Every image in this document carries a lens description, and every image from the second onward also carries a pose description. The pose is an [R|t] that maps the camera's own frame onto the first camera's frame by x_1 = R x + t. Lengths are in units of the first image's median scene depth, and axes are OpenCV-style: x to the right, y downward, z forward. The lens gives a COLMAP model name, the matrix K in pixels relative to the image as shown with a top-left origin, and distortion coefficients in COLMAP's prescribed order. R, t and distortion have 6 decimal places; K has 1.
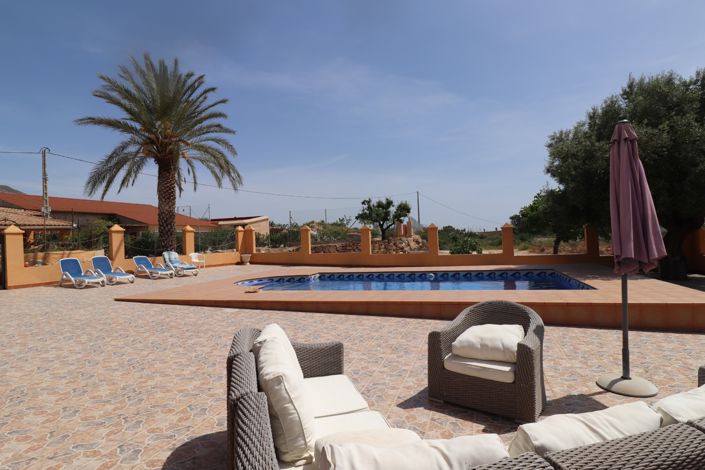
lens RADIAL K [[385.1, 0, 354.5], [0, 385.1, 221.5], [0, 0, 1]] dist [-0.003165, -0.001568]
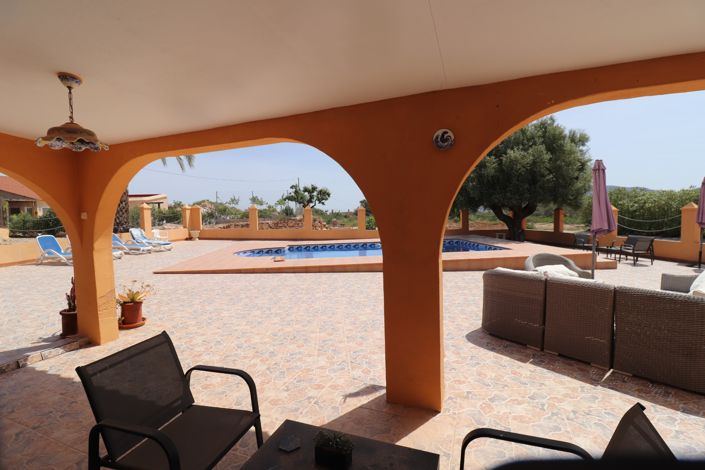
lens RADIAL K [[326.1, 0, 351.7], [0, 326.1, 229.2], [0, 0, 1]] dist [0.001681, -0.021664]
pose [[0.923229, -0.003435, 0.384235, -0.224797], [-0.027158, 0.996876, 0.074167, 0.001366], [-0.383290, -0.078908, 0.920251, -0.010710]]
